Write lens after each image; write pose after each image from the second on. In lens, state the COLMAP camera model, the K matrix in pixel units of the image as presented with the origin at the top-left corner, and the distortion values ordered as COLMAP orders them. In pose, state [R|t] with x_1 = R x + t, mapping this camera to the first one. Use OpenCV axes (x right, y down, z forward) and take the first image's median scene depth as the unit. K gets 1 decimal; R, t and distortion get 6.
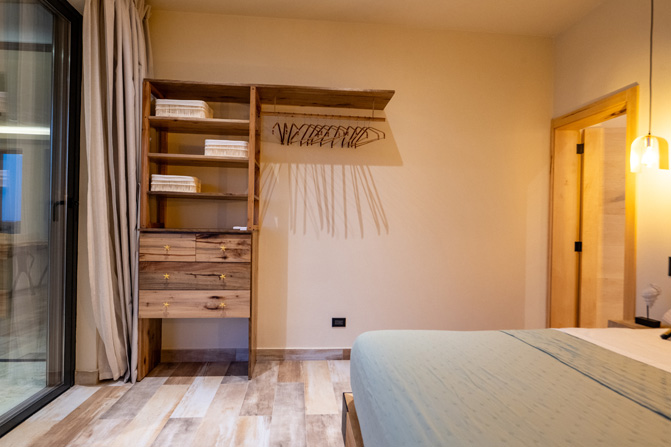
lens RADIAL K [[369.9, 0, 335.5], [0, 369.9, 223.5], [0, 0, 1]] dist [0.000960, 0.000086]
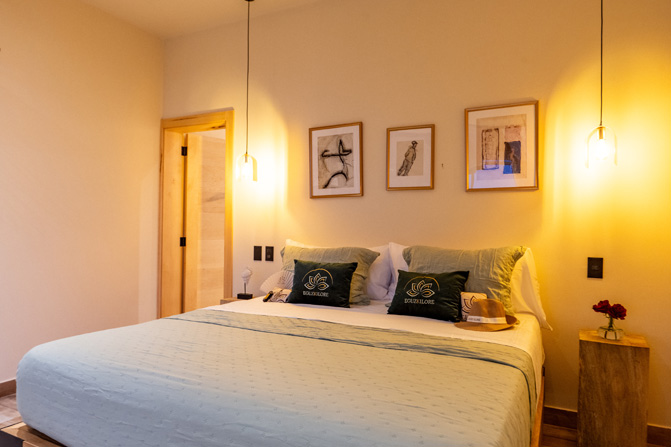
lens RADIAL K [[473.9, 0, 335.5], [0, 473.9, 223.5], [0, 0, 1]] dist [0.000017, -0.000336]
pose [[0.530466, -0.006686, 0.847680, -0.284935], [-0.004629, 0.999931, 0.010783, -0.007874], [-0.847693, -0.009644, 0.530399, -0.112709]]
